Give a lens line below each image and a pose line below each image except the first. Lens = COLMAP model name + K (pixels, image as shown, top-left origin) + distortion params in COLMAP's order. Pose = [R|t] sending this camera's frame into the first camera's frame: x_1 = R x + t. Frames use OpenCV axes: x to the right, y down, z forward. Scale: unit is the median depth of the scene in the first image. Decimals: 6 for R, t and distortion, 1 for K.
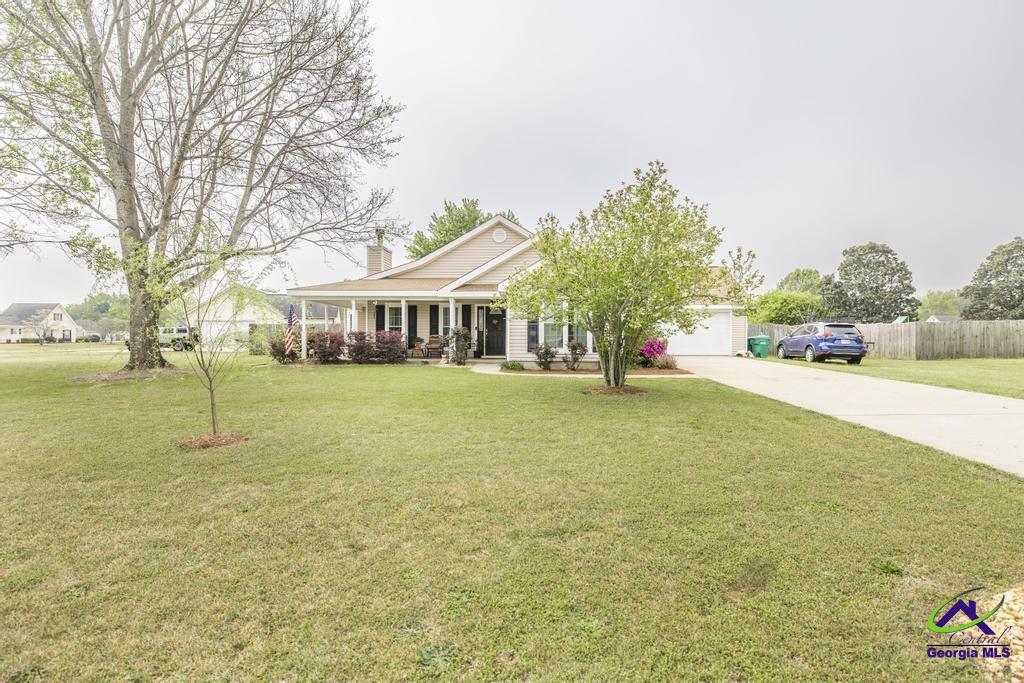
lens RADIAL K [[518.0, 0, 512.3], [0, 518.0, 343.7], [0, 0, 1]] dist [-0.001165, -0.000030]
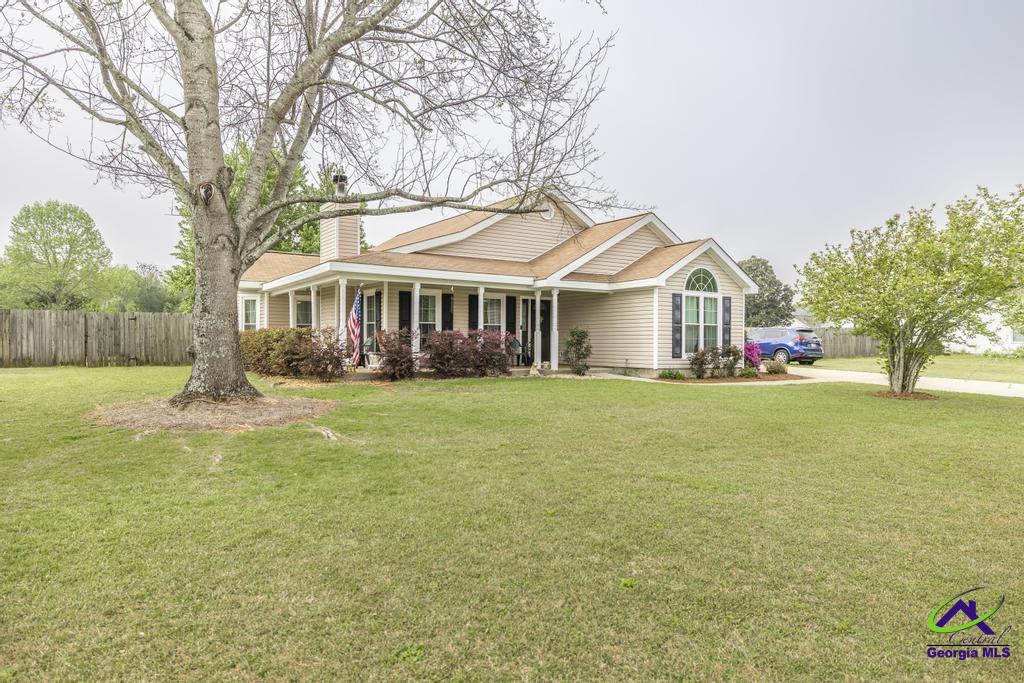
lens RADIAL K [[654.0, 0, 512.5], [0, 654.0, 342.3], [0, 0, 1]] dist [0.002985, 0.000074]
pose [[0.822885, 0.003771, 0.568196, -0.722307], [-0.005651, 0.999983, 0.001547, -0.009630], [-0.568180, -0.004484, 0.822892, 0.229479]]
